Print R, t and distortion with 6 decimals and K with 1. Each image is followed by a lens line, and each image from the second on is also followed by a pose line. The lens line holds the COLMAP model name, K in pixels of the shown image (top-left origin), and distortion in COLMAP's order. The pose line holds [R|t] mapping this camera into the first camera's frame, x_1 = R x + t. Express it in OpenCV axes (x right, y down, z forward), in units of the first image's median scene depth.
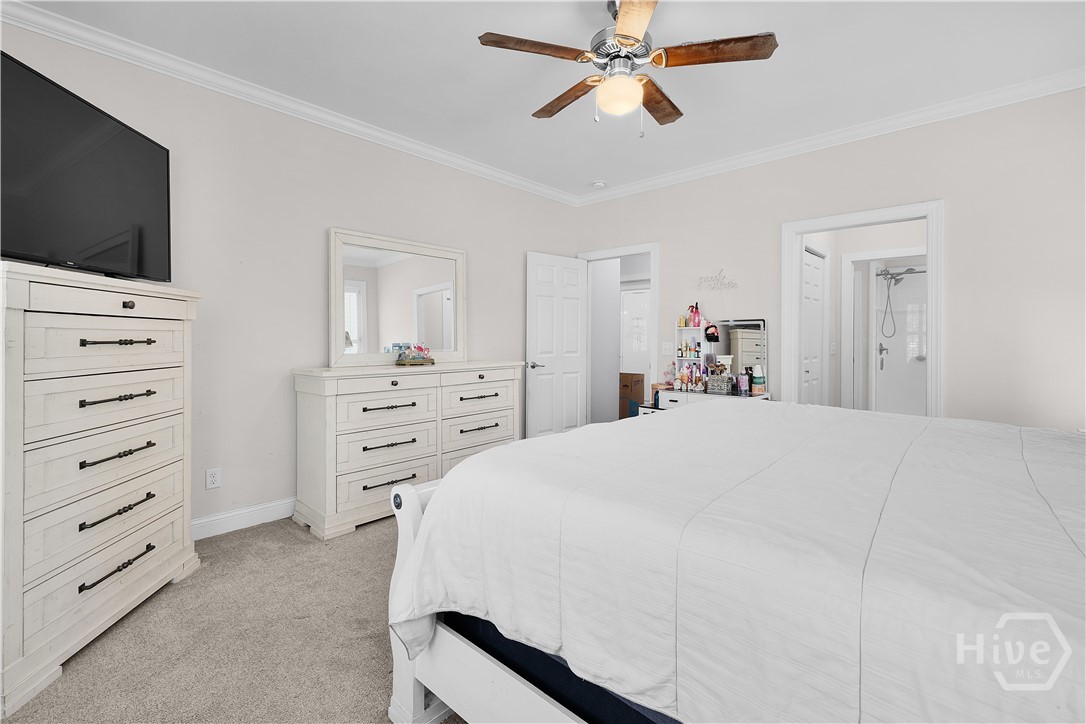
lens RADIAL K [[465.2, 0, 546.0], [0, 465.2, 344.6], [0, 0, 1]] dist [0.000915, -0.000533]
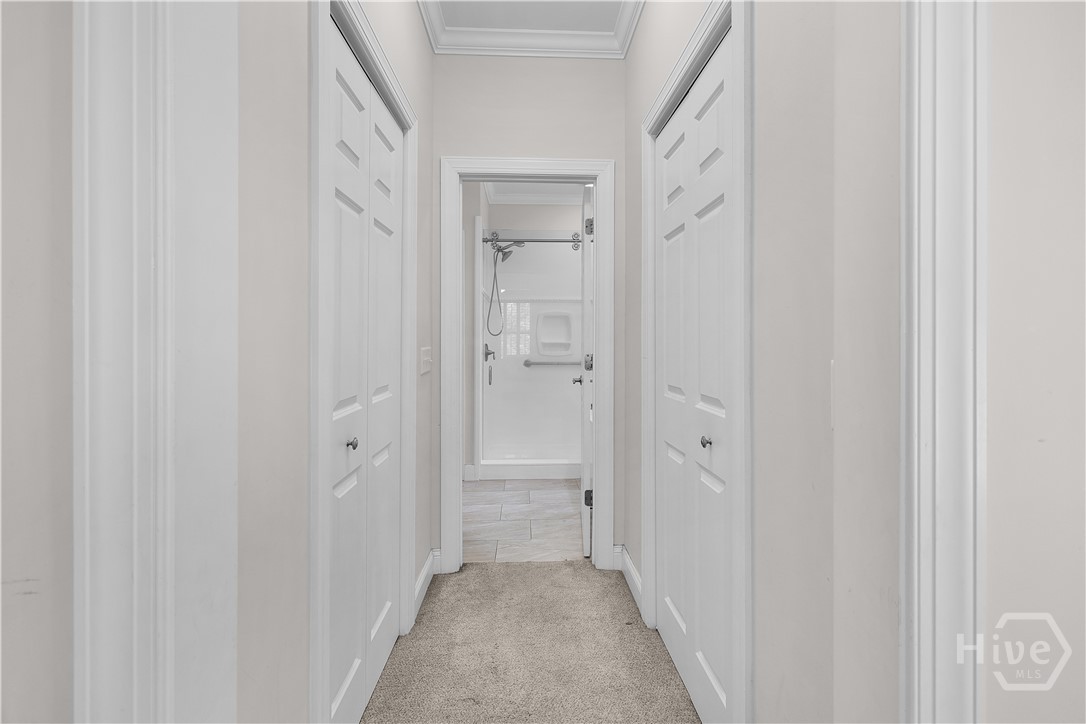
lens RADIAL K [[465.2, 0, 546.0], [0, 465.2, 344.6], [0, 0, 1]] dist [0.000915, -0.000533]
pose [[0.691090, -0.005605, 0.722747, 0.296045], [0.004025, 0.999984, 0.003906, -0.005048], [-0.722758, 0.000209, 0.691102, 0.480841]]
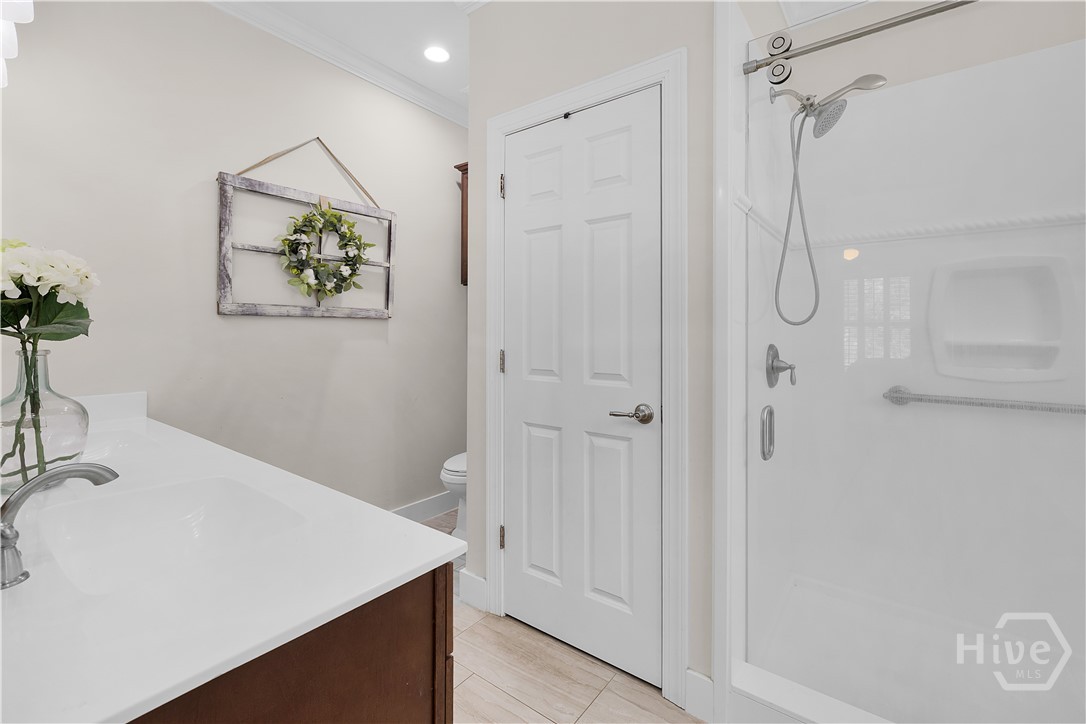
lens RADIAL K [[468.0, 0, 543.7], [0, 468.0, 328.6], [0, 0, 1]] dist [0.001536, -0.000009]
pose [[0.993880, 0.007437, 0.110211, 0.570731], [-0.005353, 0.999801, -0.019193, -0.007710], [-0.110332, 0.018486, 0.993723, 0.759823]]
